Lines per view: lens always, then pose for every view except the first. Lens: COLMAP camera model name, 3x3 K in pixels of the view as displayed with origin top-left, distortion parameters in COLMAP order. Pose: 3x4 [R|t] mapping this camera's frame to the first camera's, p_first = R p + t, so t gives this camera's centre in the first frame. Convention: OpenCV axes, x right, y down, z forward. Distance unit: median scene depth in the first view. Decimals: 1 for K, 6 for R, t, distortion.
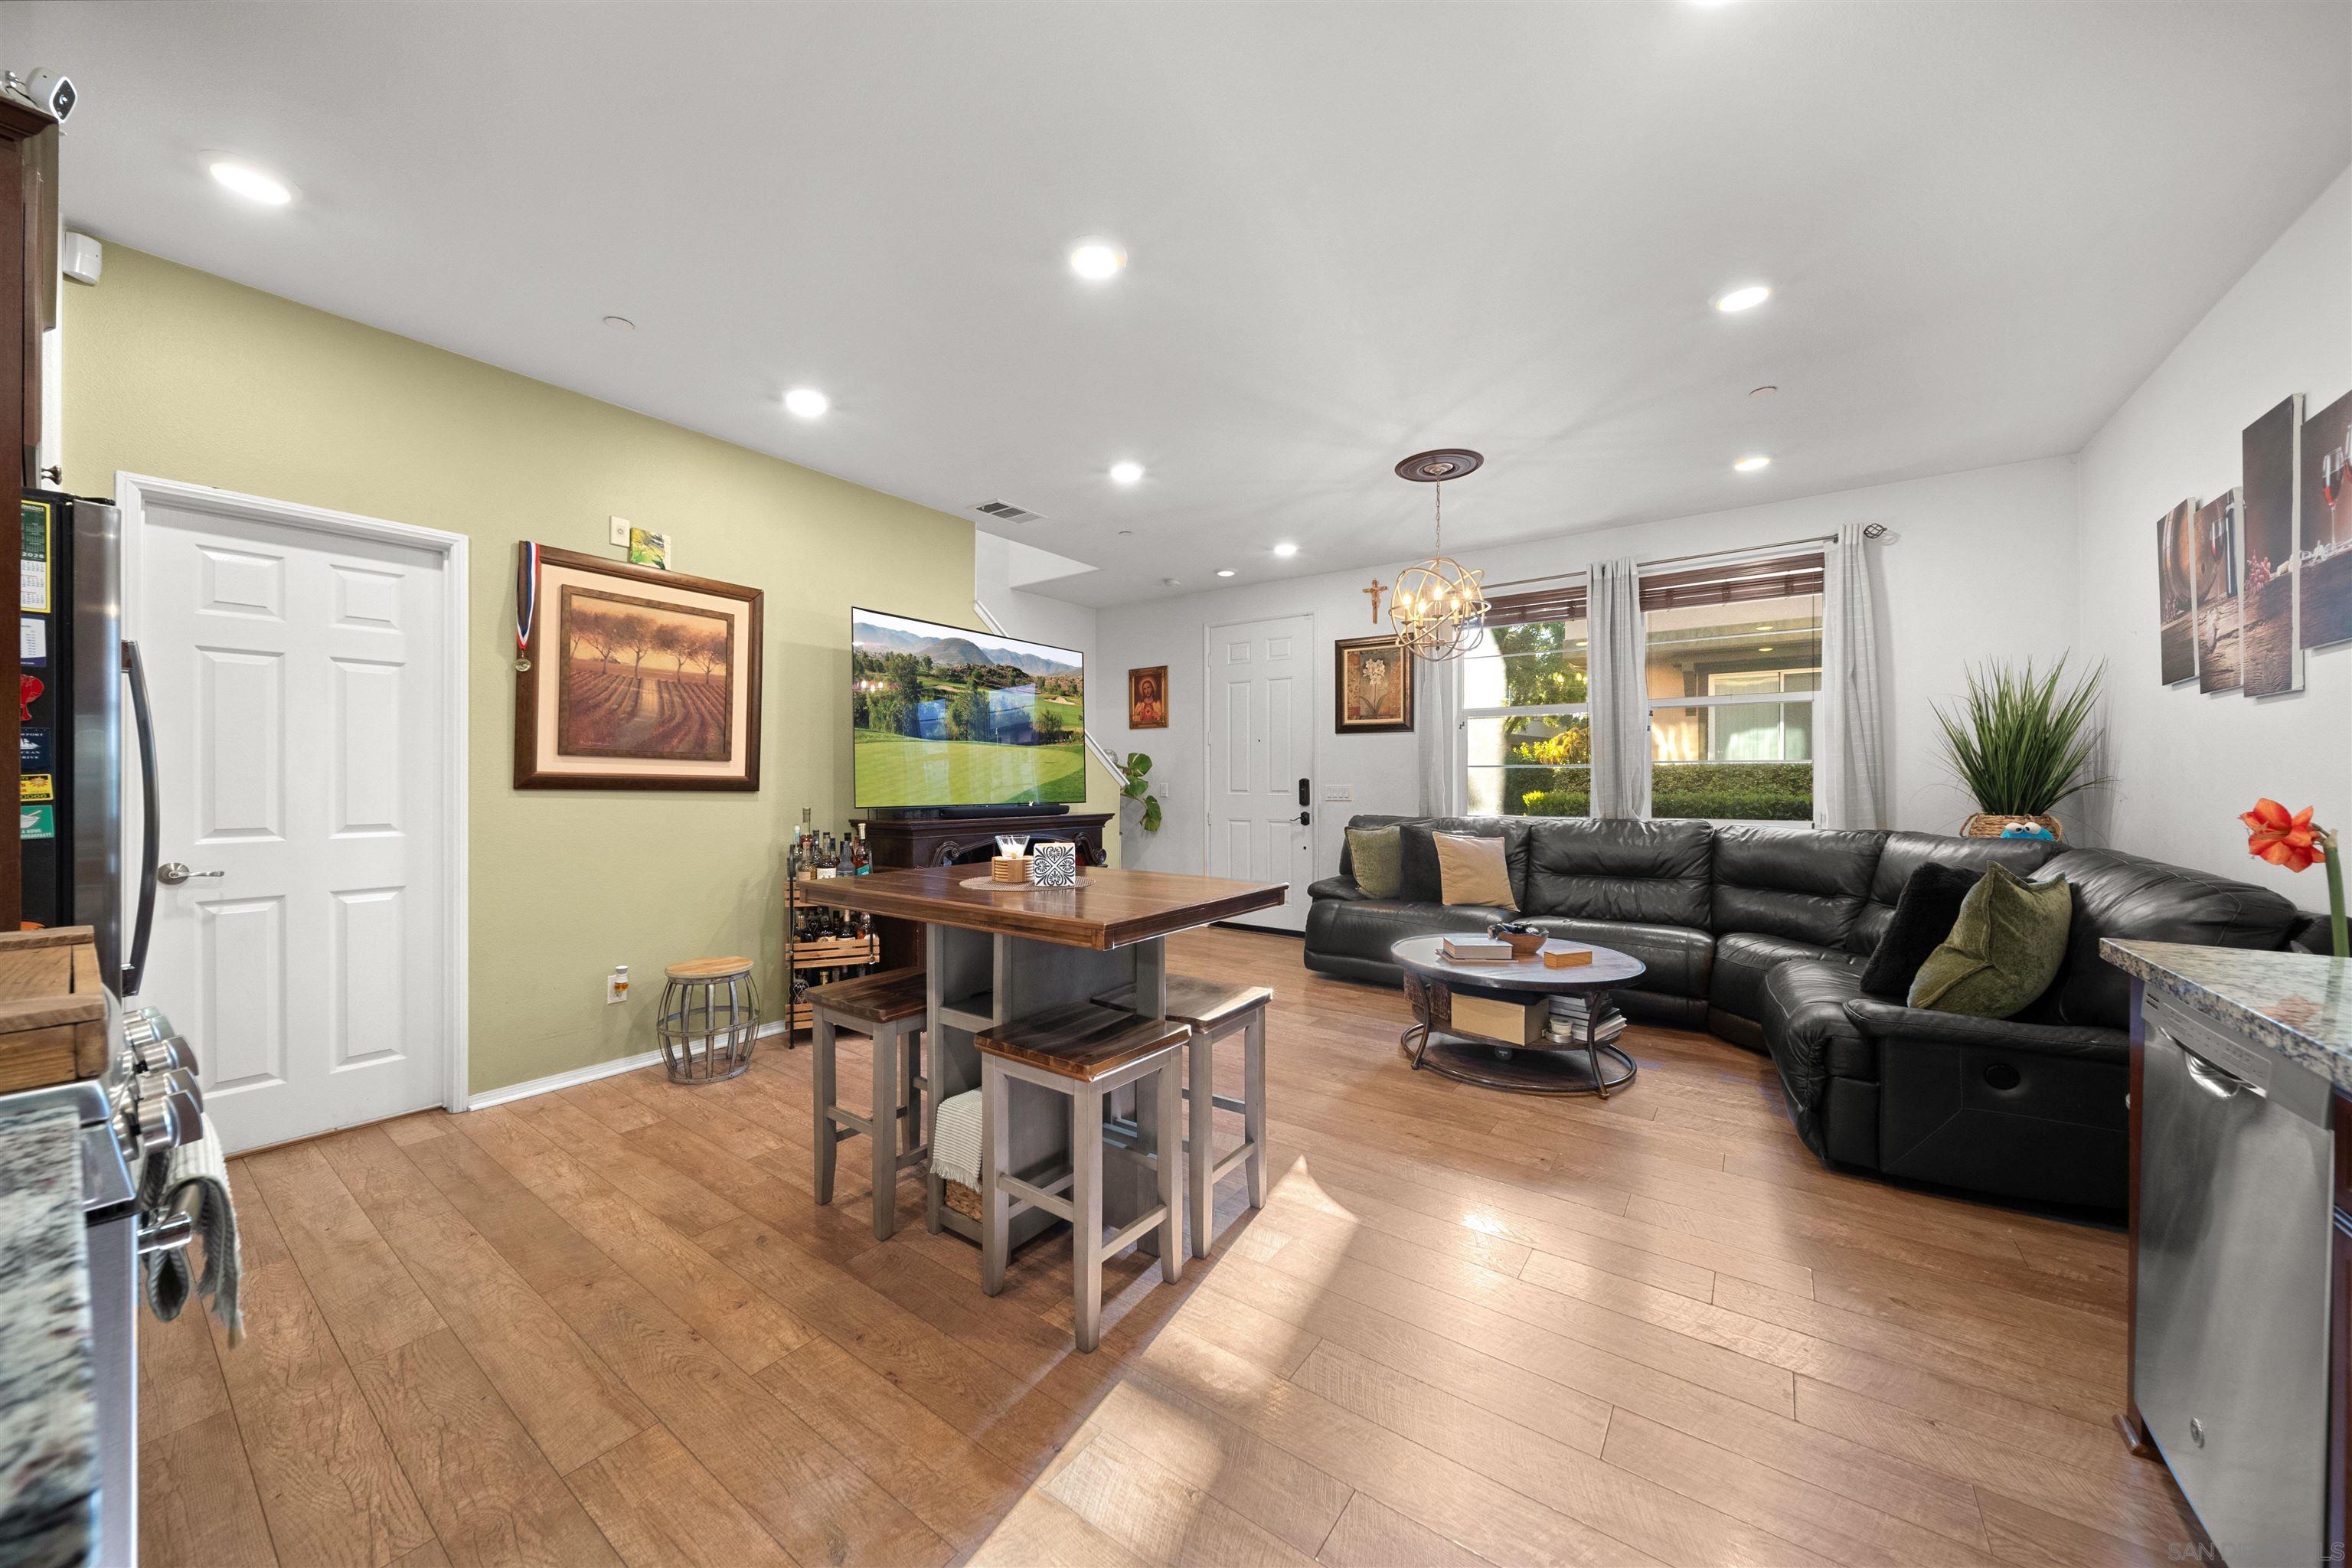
lens RADIAL K [[828.1, 0, 1152.5], [0, 828.1, 780.0], [0, 0, 1]] dist [-0.003134, -0.000573]
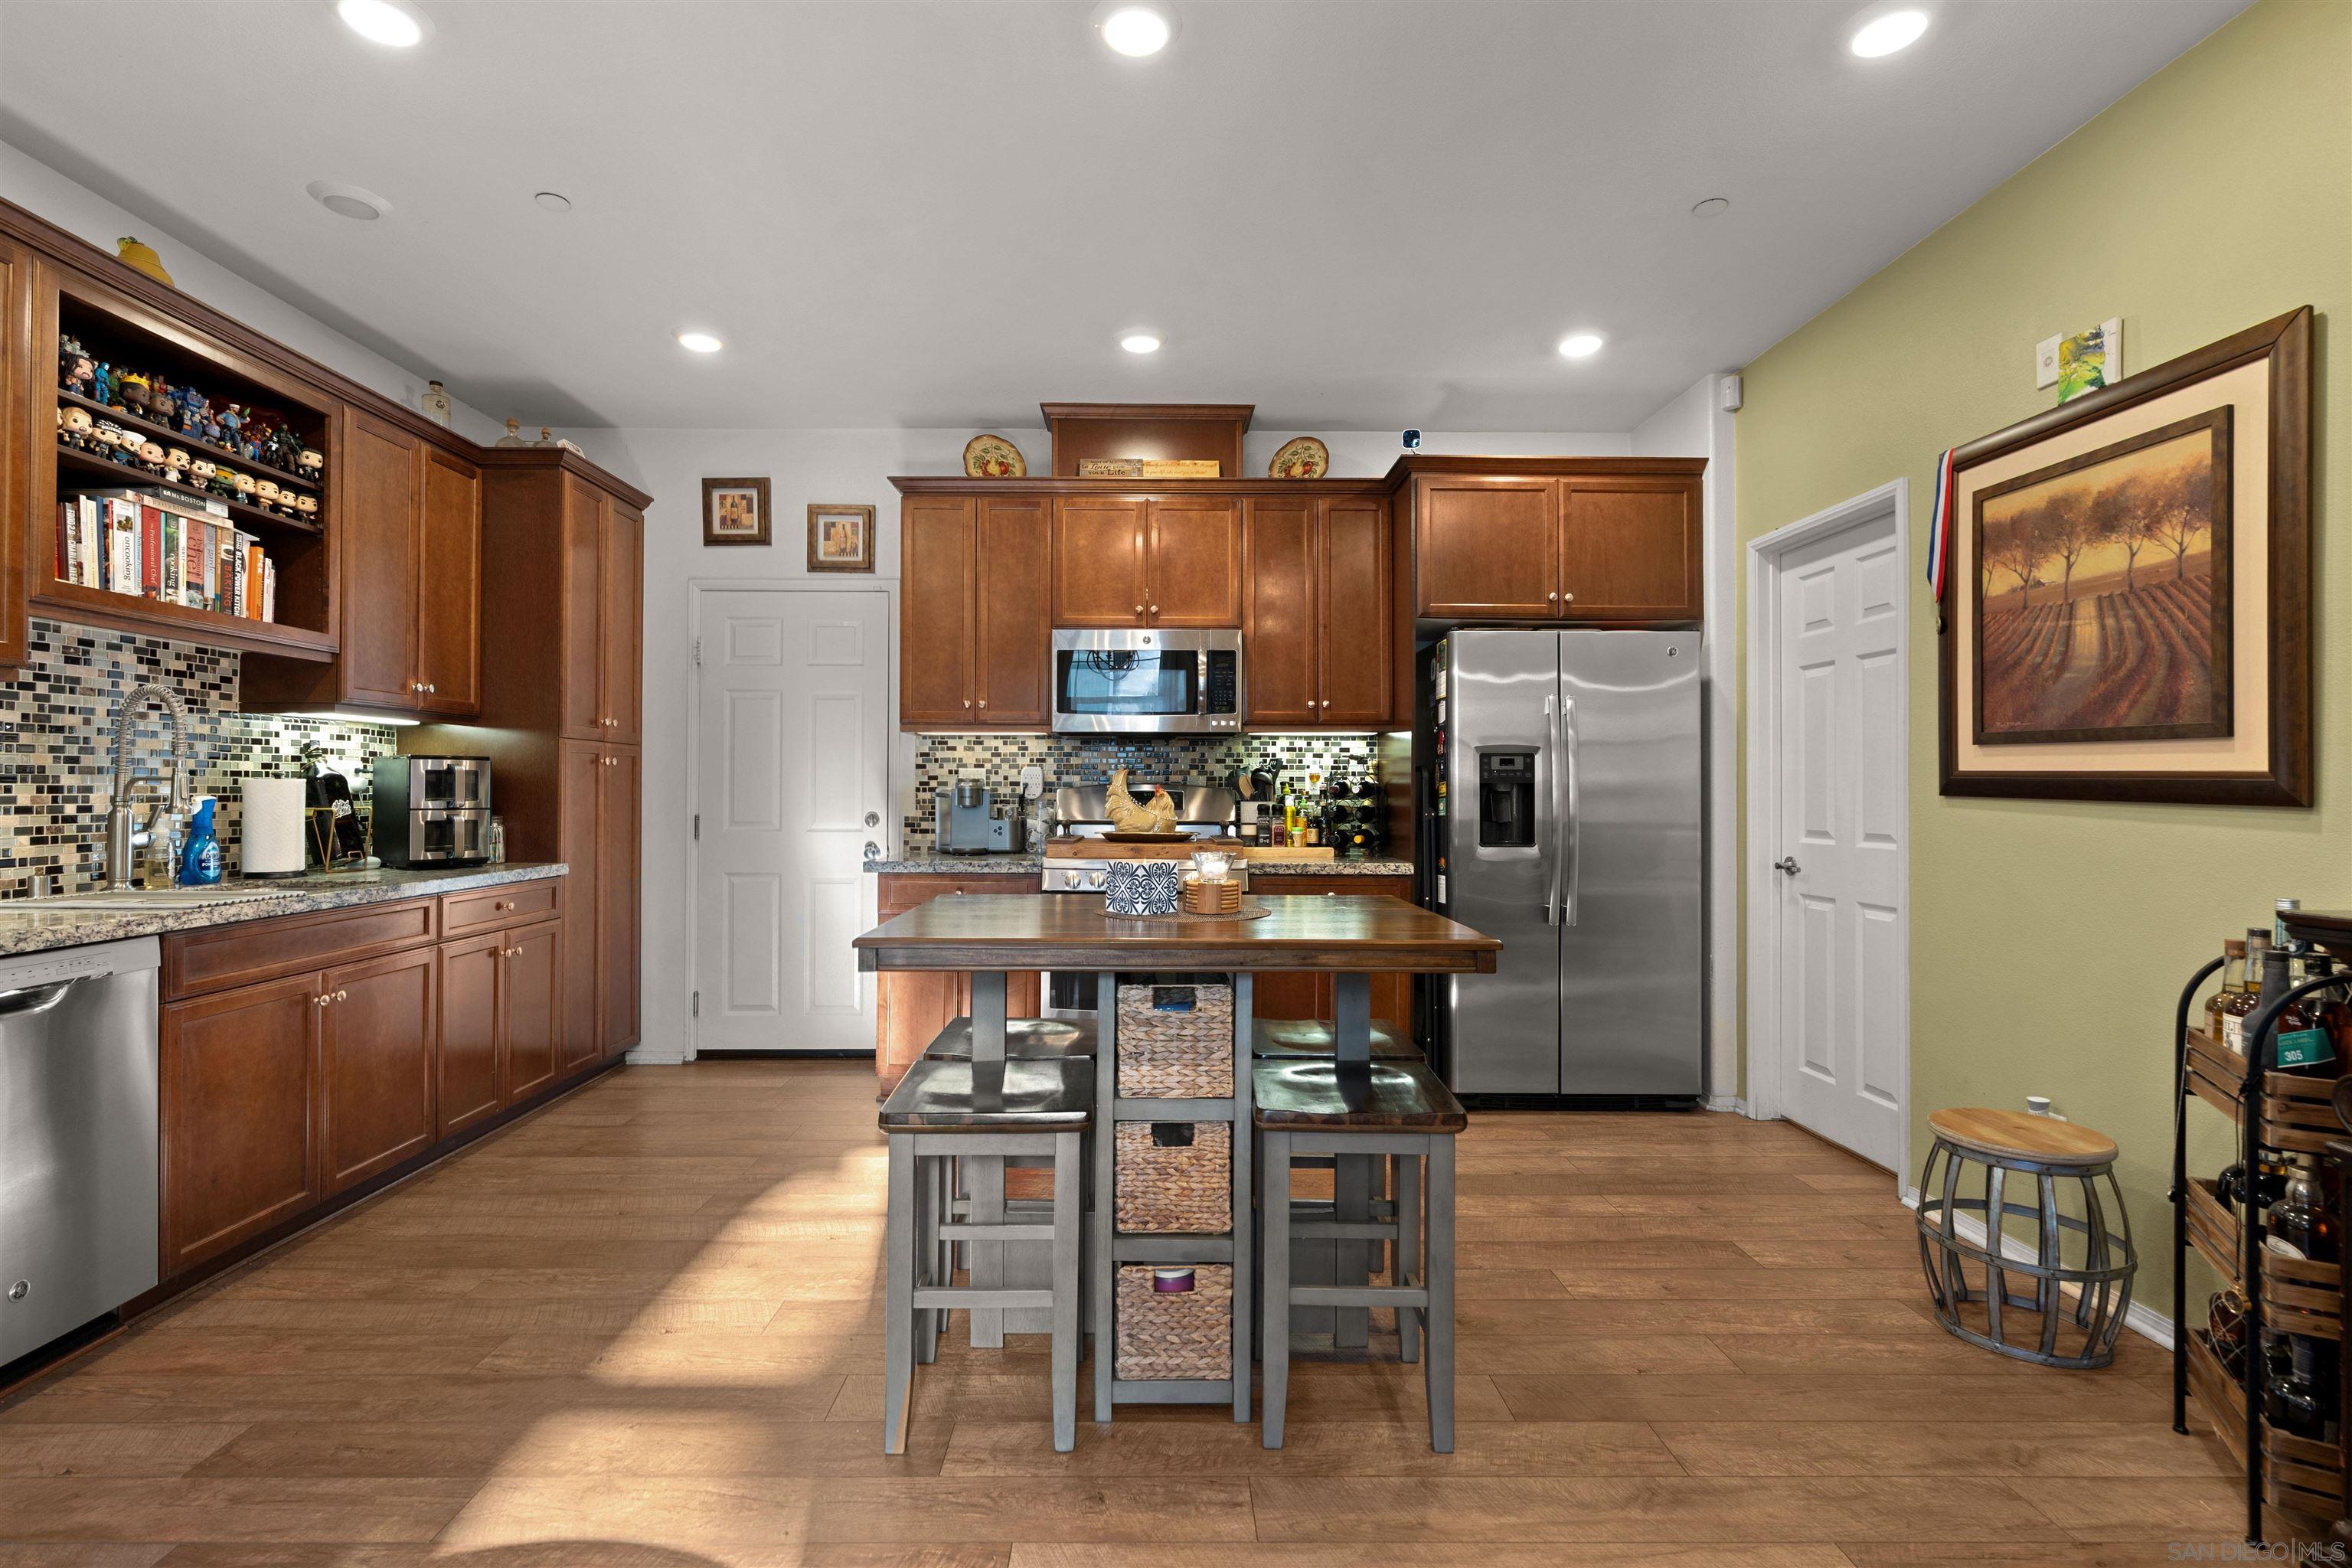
lens RADIAL K [[1069.8, 0, 1155.8], [0, 1069.8, 778.4], [0, 0, 1]] dist [-0.010708, 0.003781]
pose [[-0.795805, -0.010870, -0.605455, 0.303251], [-0.003433, 0.999904, -0.013438, 0.009131], [0.605543, -0.008615, -0.795766, 1.158812]]
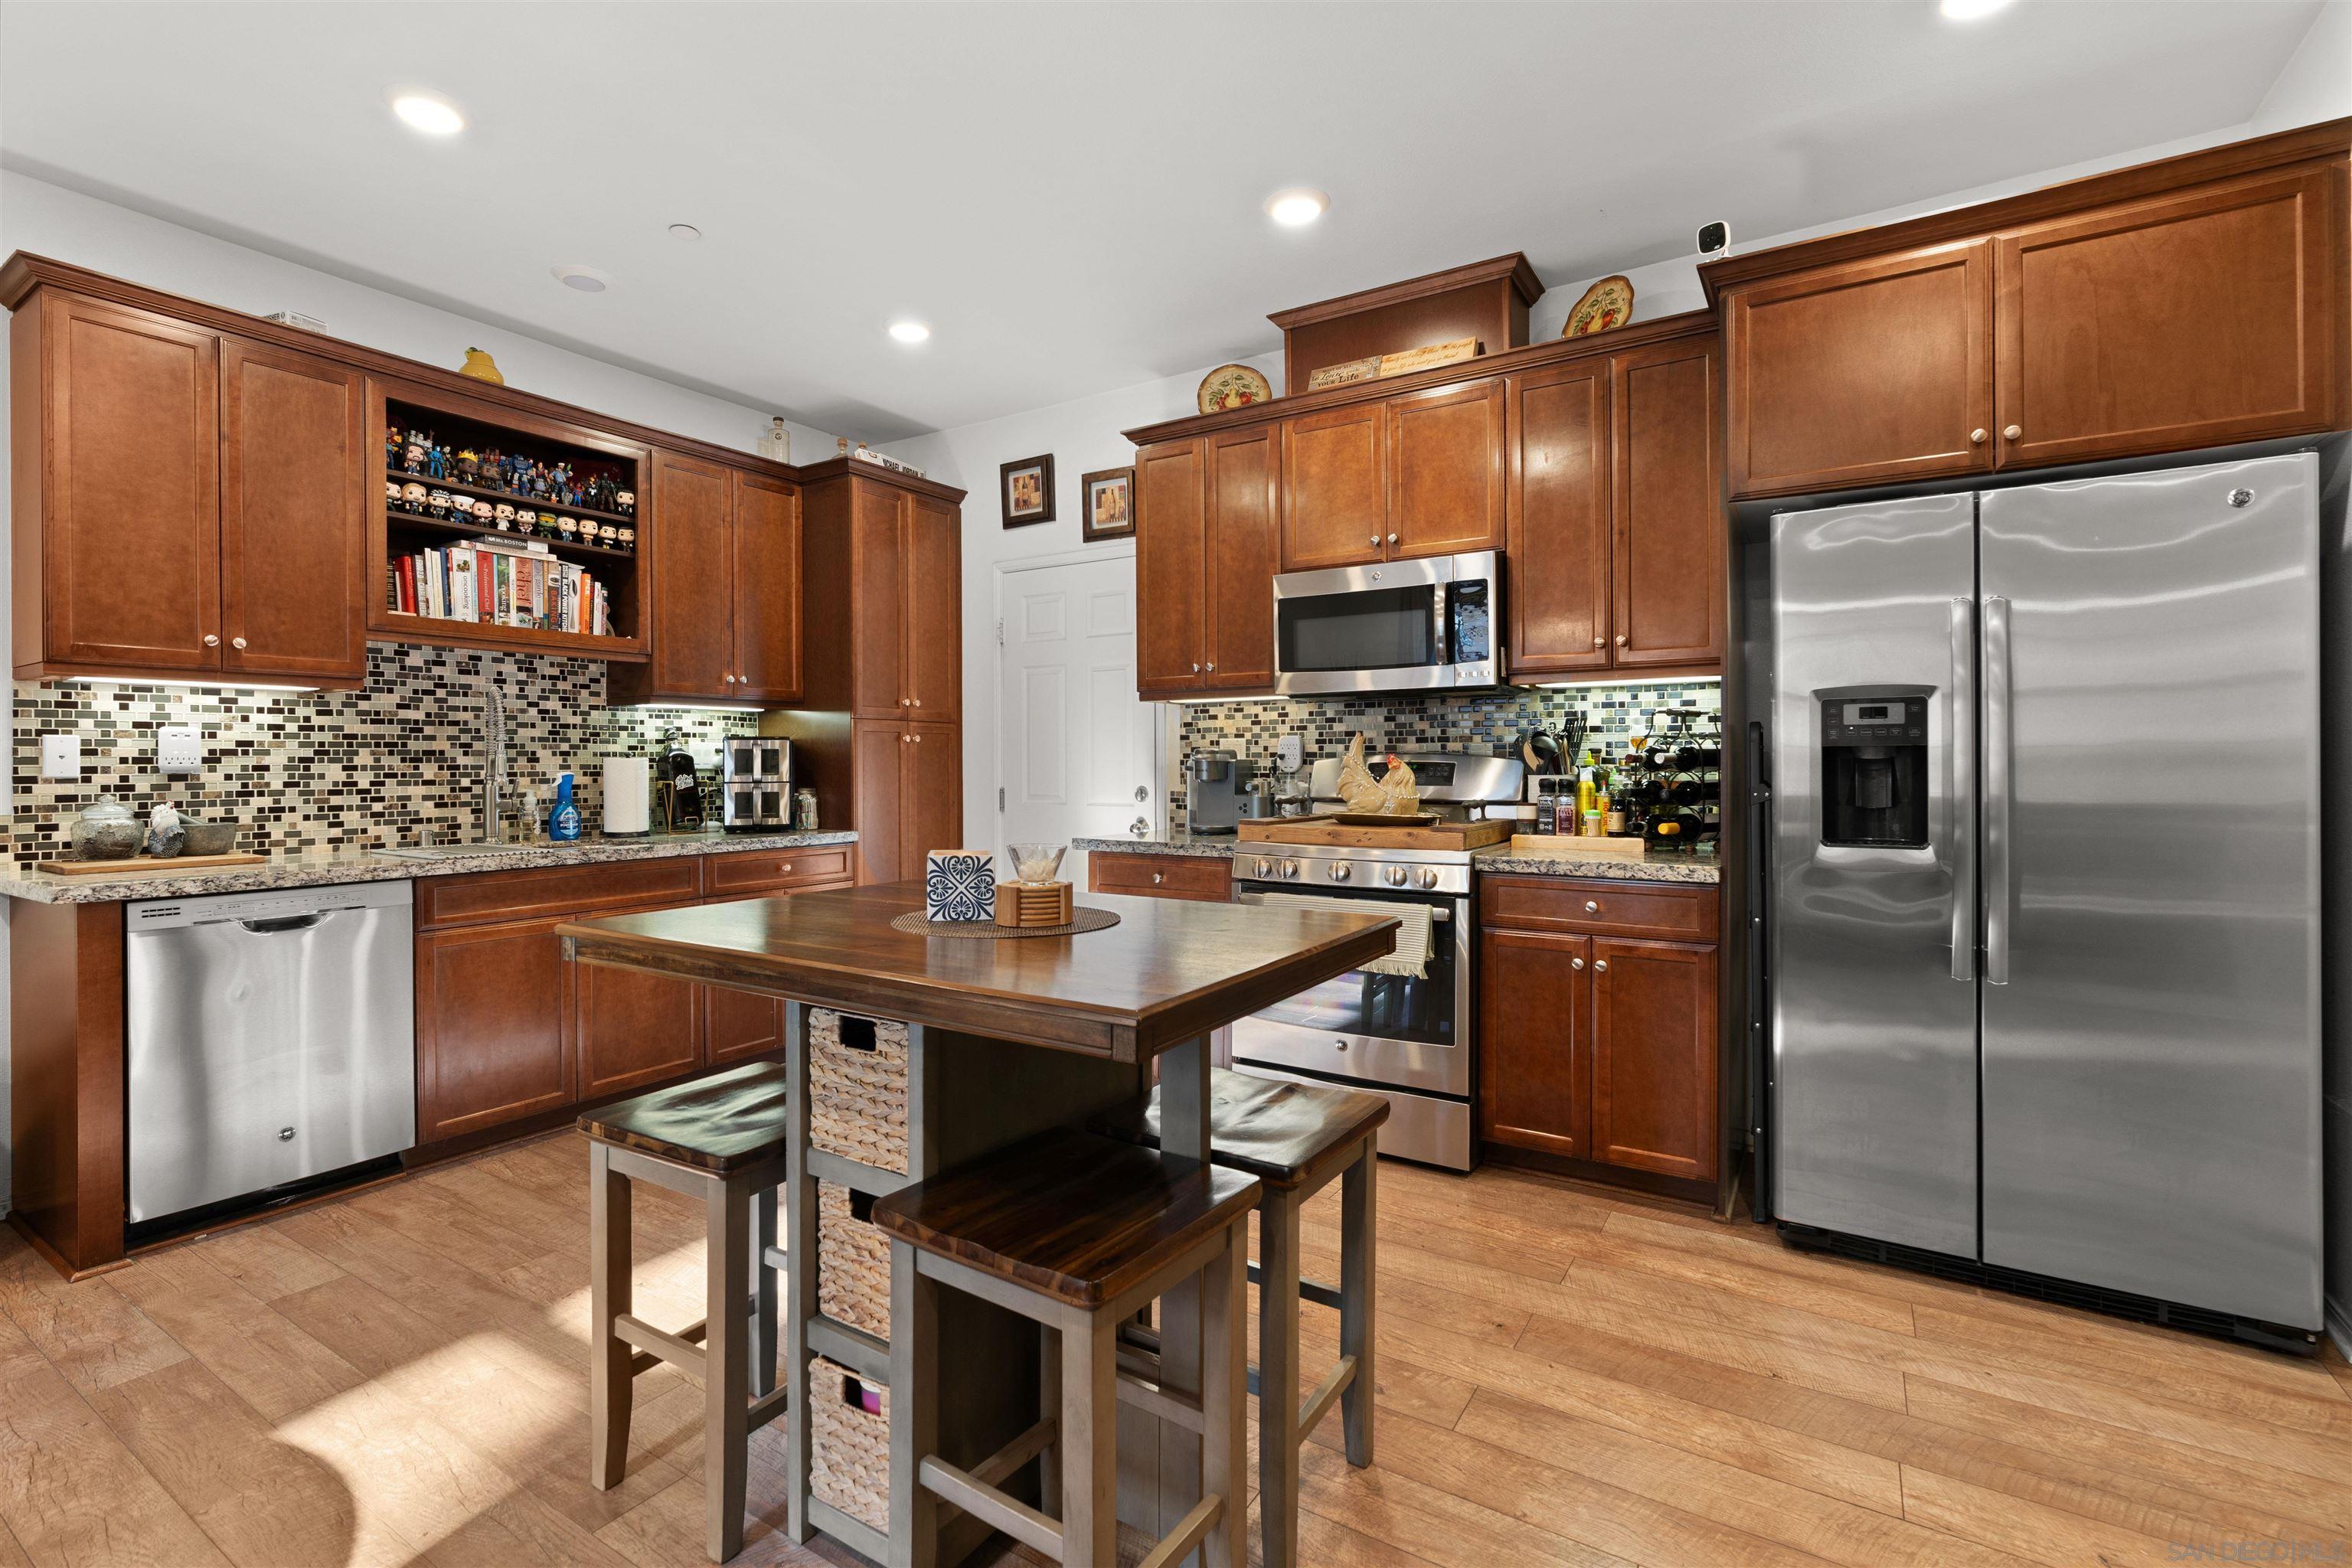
lens RADIAL K [[1069.8, 0, 1154.5], [0, 1069.8, 764.9], [0, 0, 1]] dist [-0.010708, 0.003781]
pose [[-0.997687, 0.002864, -0.067917, -0.135715], [0.002861, 0.999996, 0.000139, 0.008738], [0.067917, -0.000055, -0.997691, 1.157268]]
